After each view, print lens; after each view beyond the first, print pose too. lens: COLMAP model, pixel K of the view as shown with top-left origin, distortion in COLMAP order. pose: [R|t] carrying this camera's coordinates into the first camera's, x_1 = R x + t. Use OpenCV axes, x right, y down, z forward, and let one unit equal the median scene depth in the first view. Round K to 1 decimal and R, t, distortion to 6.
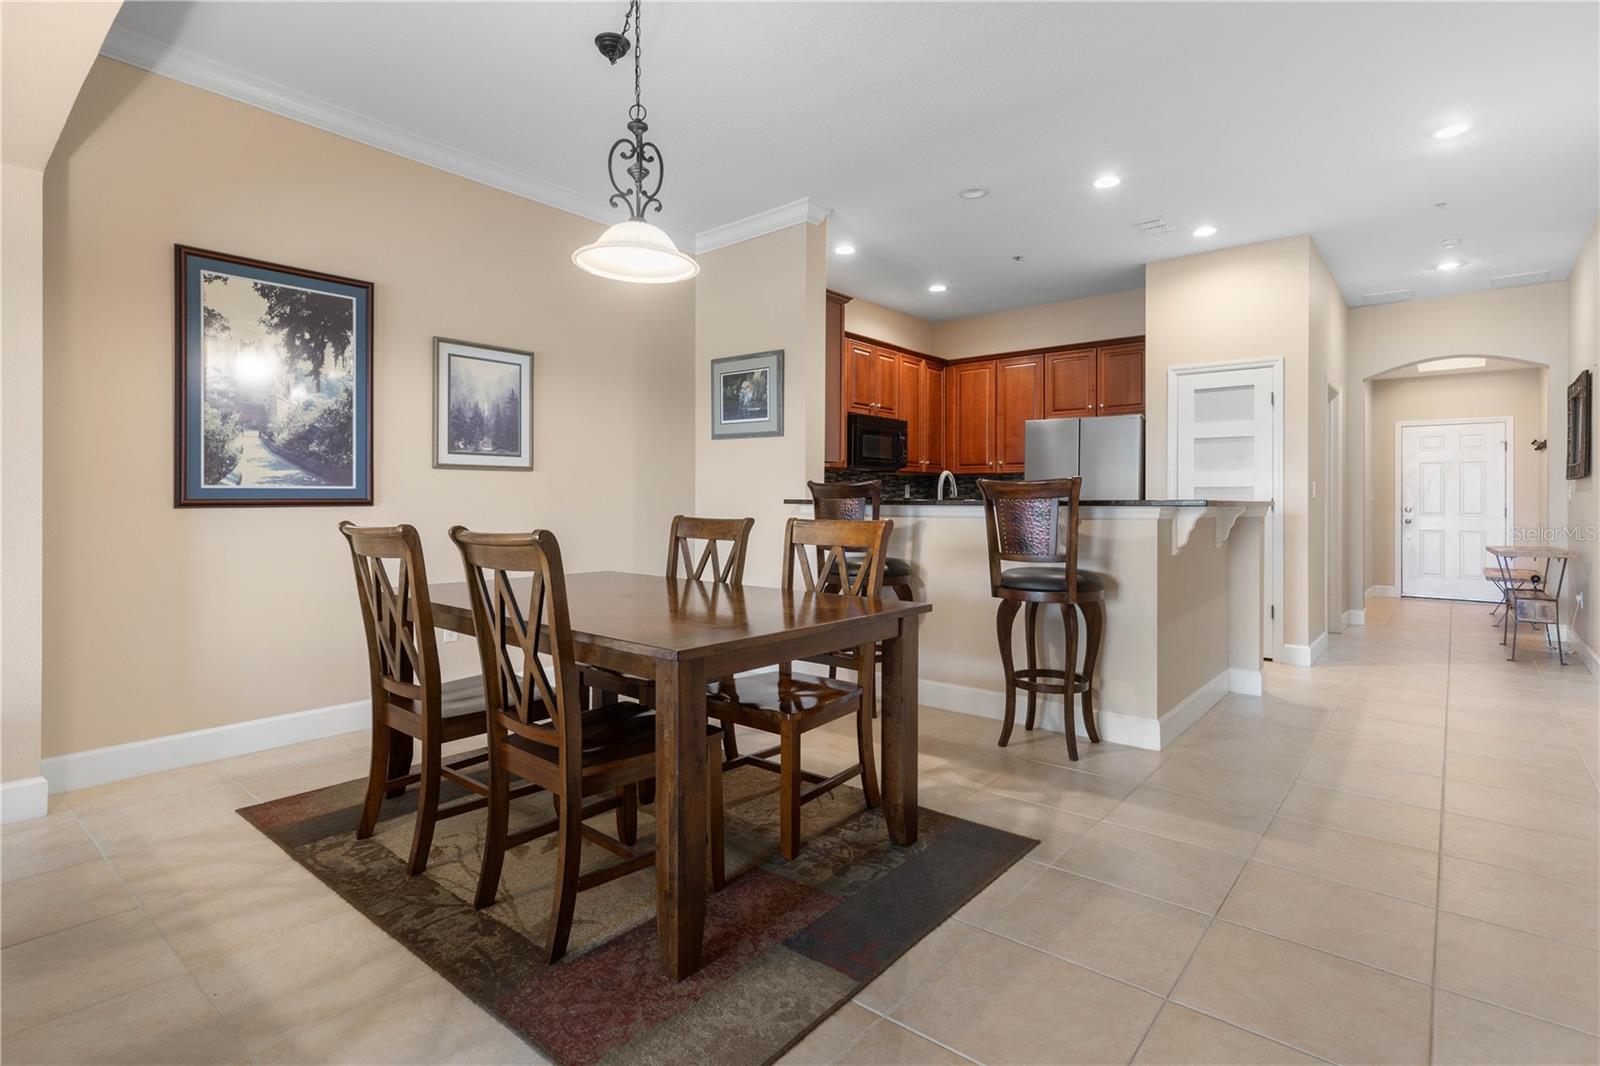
lens RADIAL K [[792.4, 0, 798.3], [0, 792.4, 502.3], [0, 0, 1]] dist [0.004787, 0.000455]
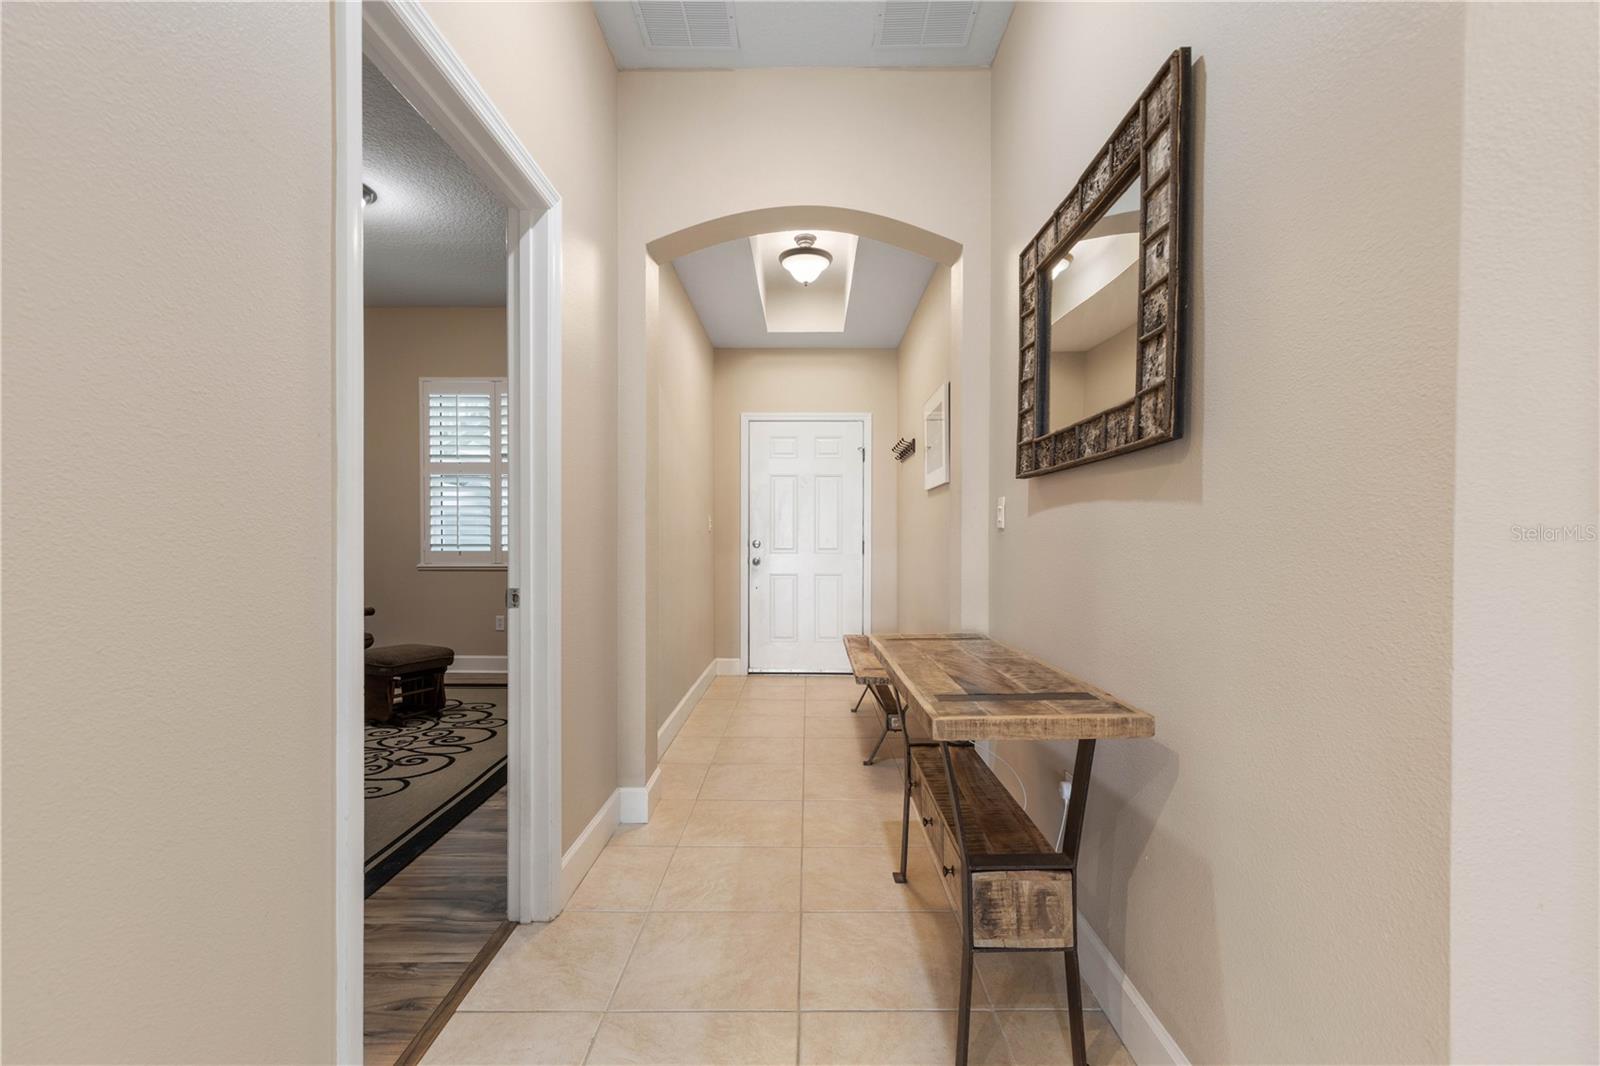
lens RADIAL K [[726.3, 0, 800.5], [0, 726.3, 544.1], [0, 0, 1]] dist [0.011992, -0.000669]
pose [[0.778661, -0.009119, 0.627379, 0.872225], [-0.001518, 0.999864, 0.016418, -0.002151], [-0.627443, -0.013737, 0.778541, 1.056982]]
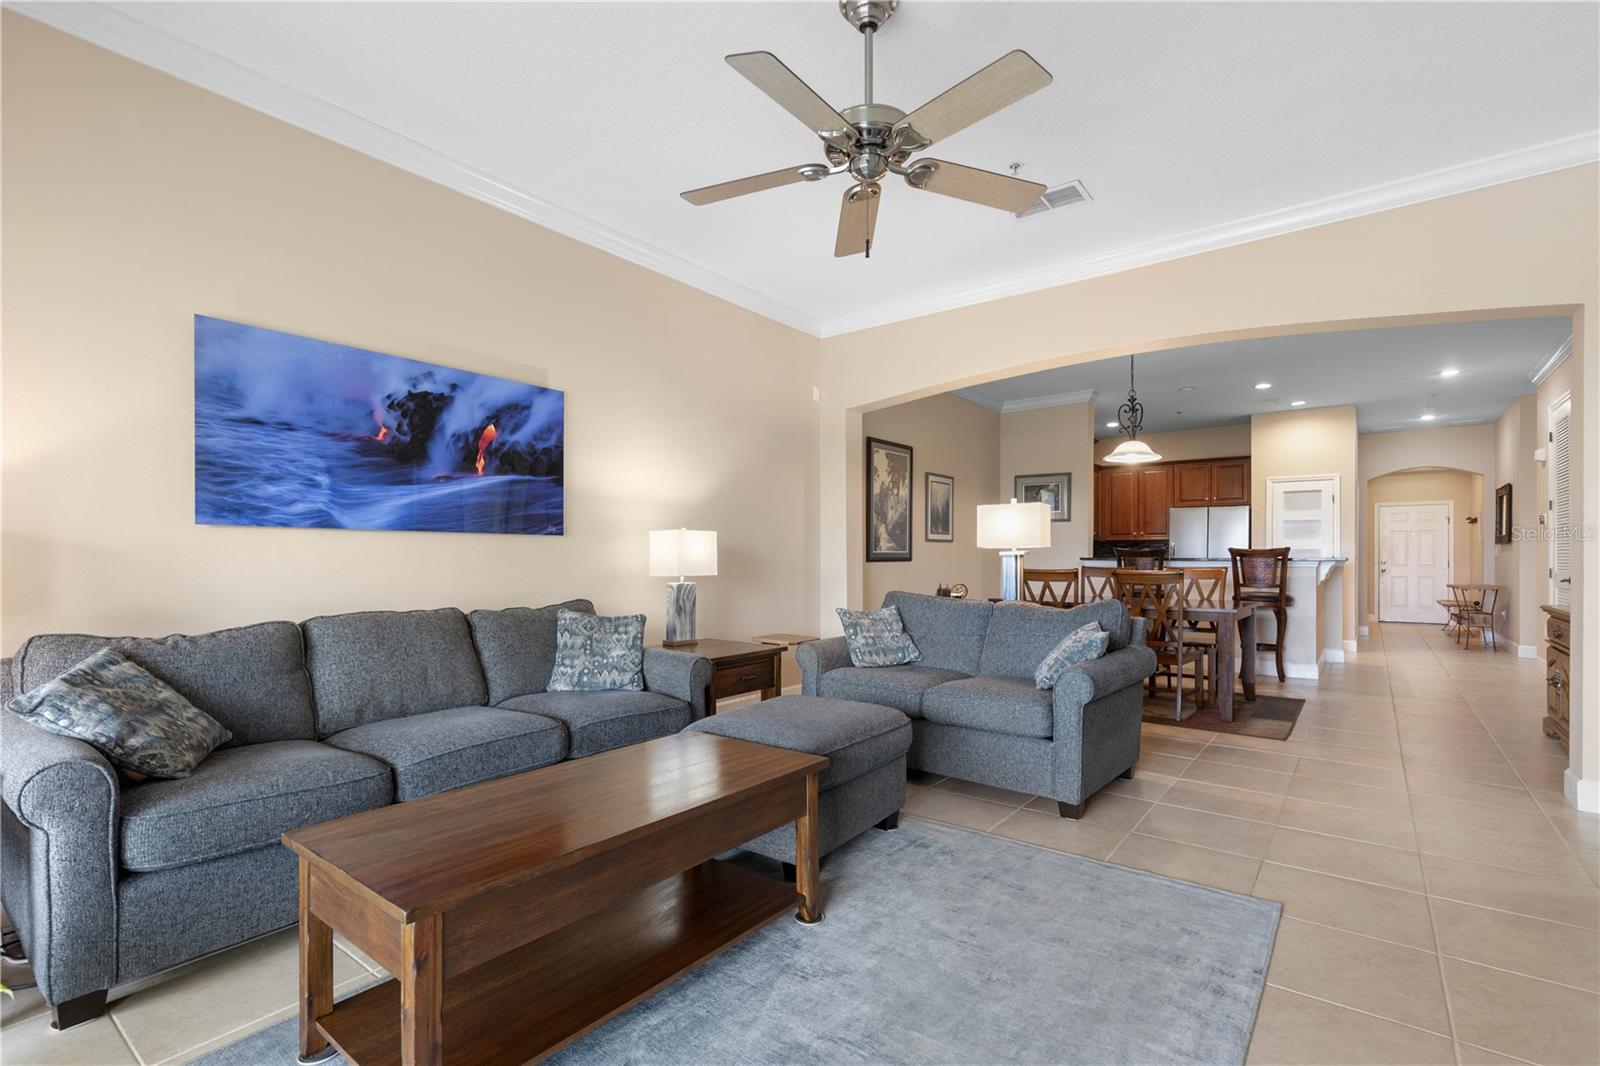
lens RADIAL K [[729.8, 0, 811.3], [0, 729.8, 562.0], [0, 0, 1]] dist [0.008232, -0.000492]
pose [[0.999182, -0.002274, 0.040383, -0.731963], [0.002080, 0.999986, 0.004848, -0.002697], [-0.040393, -0.004760, 0.999173, -0.665172]]
